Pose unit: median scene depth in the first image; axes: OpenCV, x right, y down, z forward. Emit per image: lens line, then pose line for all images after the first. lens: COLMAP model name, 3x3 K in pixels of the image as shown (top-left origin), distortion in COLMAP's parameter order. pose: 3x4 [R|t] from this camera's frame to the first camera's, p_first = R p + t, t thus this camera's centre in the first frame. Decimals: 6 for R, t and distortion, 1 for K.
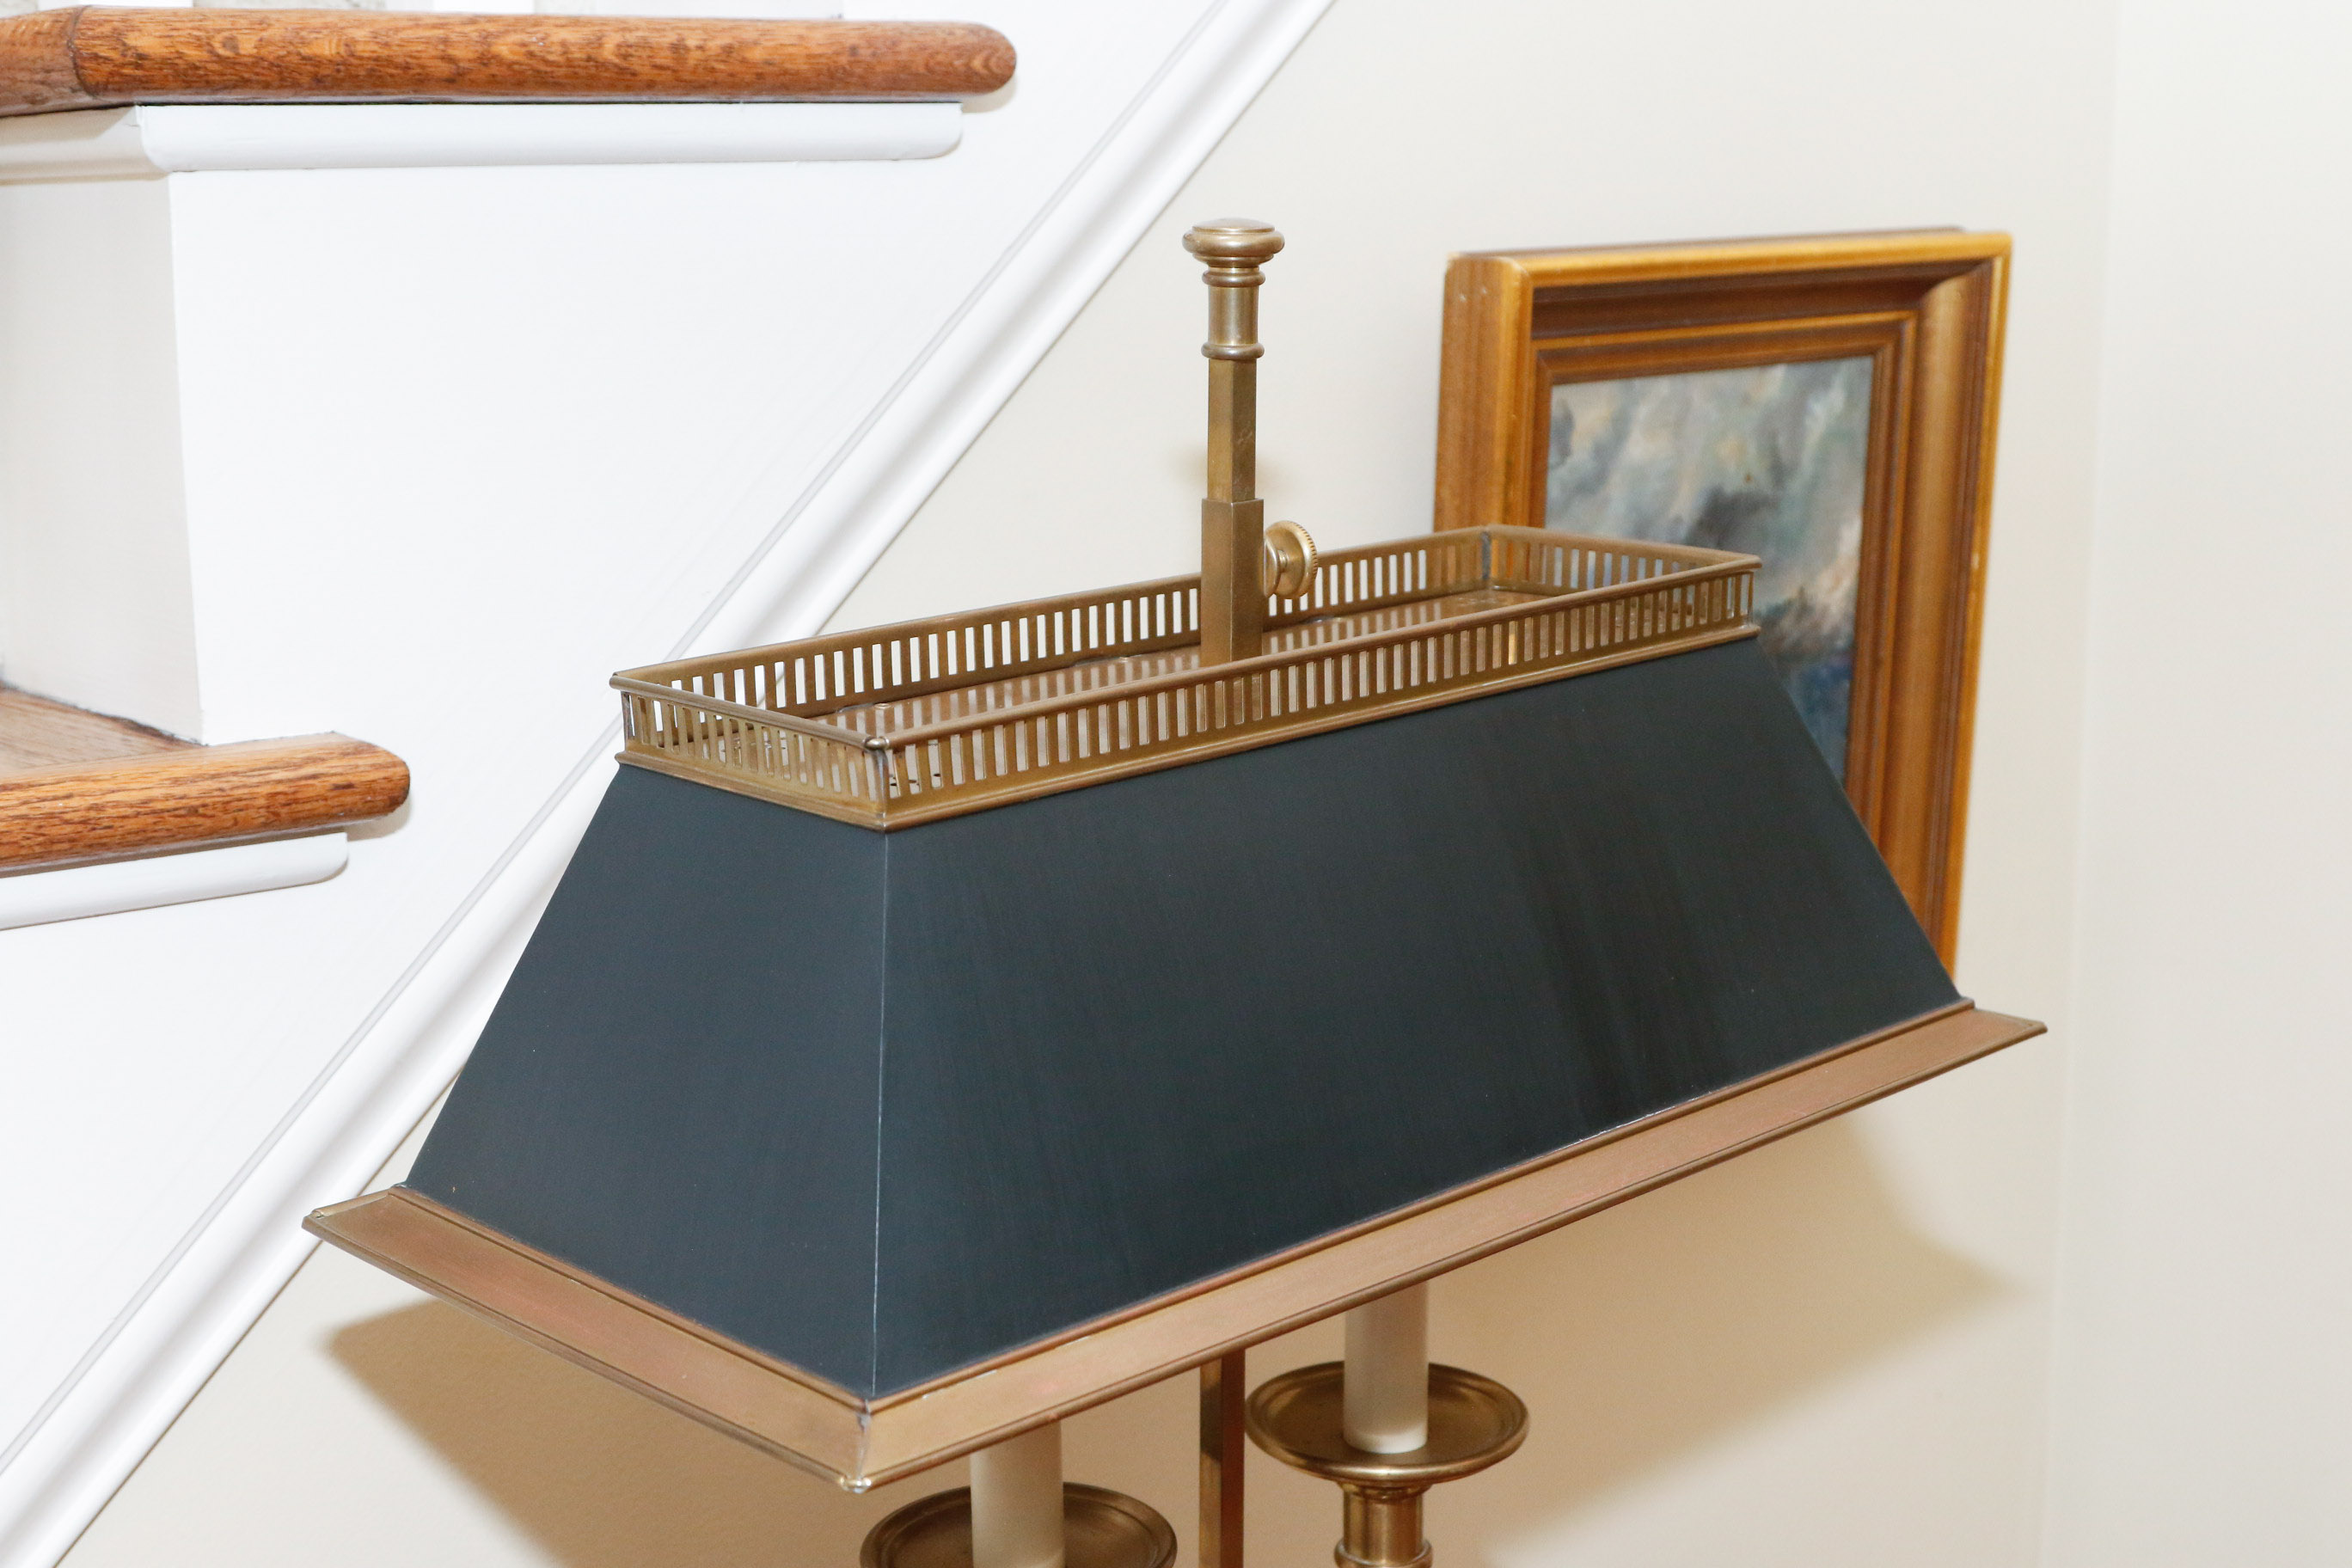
lens RADIAL K [[3367.5, 0, 1176.0], [0, 3367.5, 784.0], [0, 0, 1]] dist [-0.024740, -0.000436]
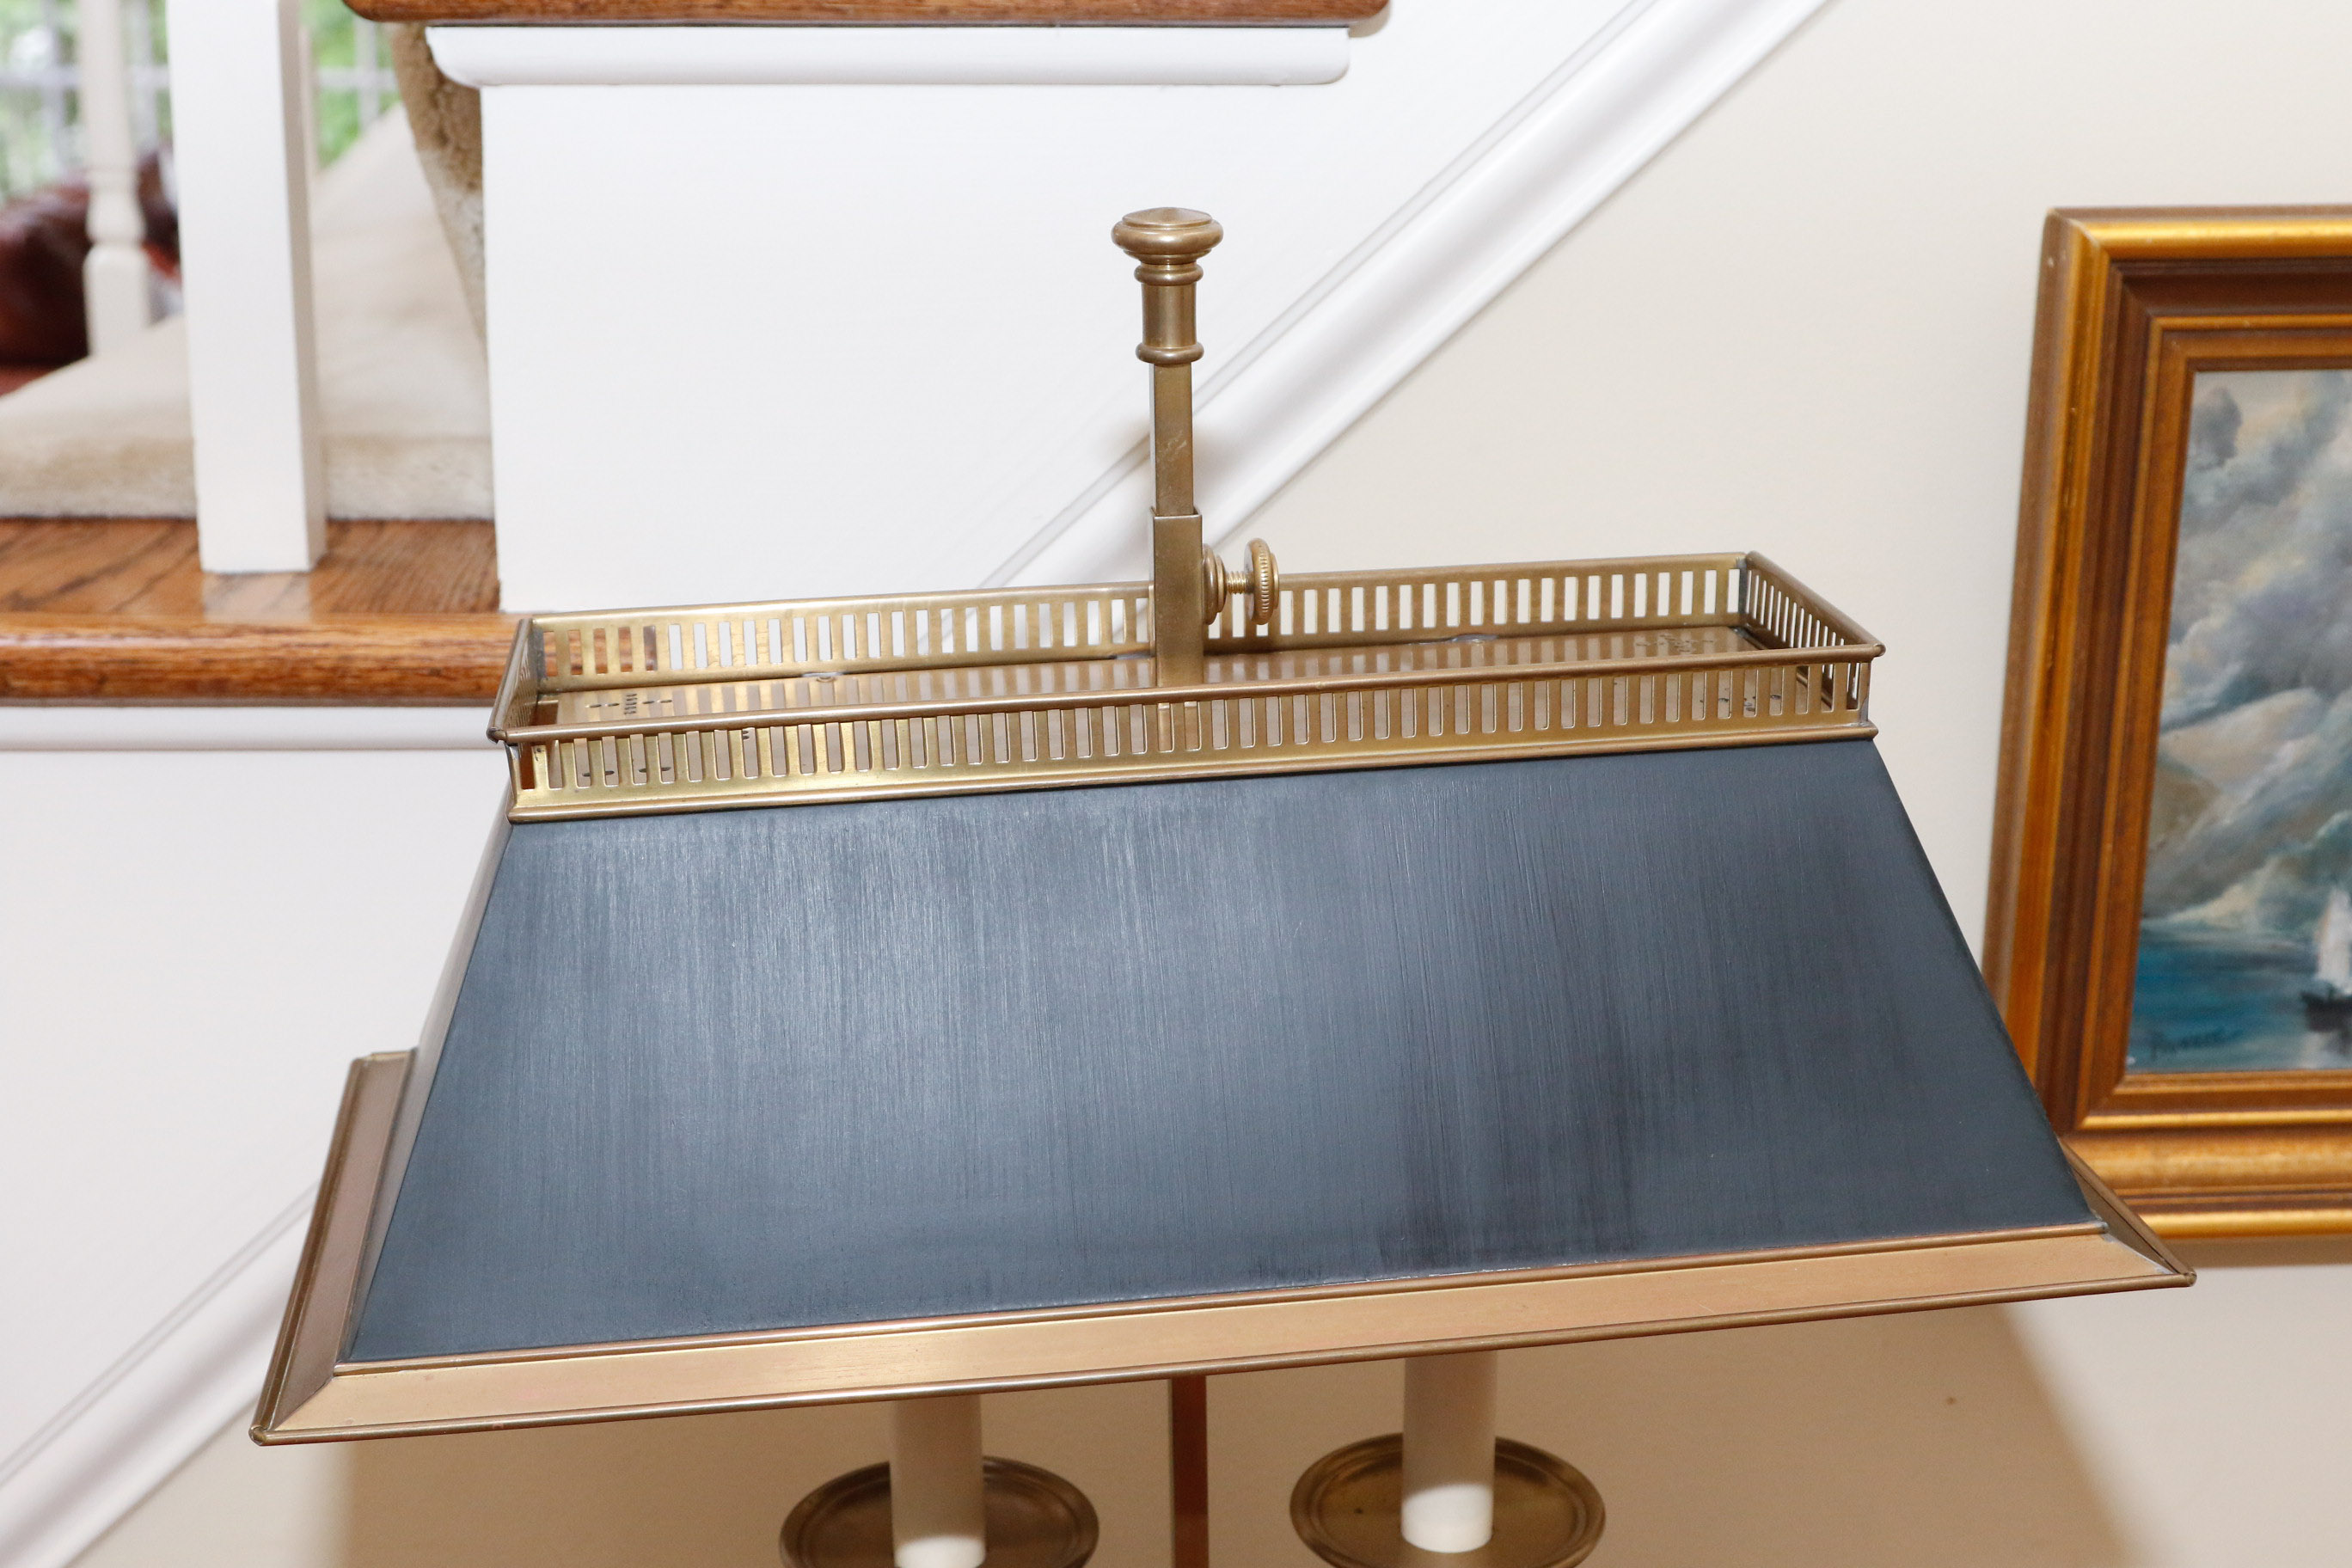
lens RADIAL K [[3367.5, 0, 1176.0], [0, 3367.5, 784.0], [0, 0, 1]] dist [-0.024740, -0.000436]
pose [[0.810563, 0.169699, -0.560526, 0.536410], [-0.121886, 0.985023, 0.121959, -0.121786], [0.572827, -0.030535, 0.819107, 0.237330]]
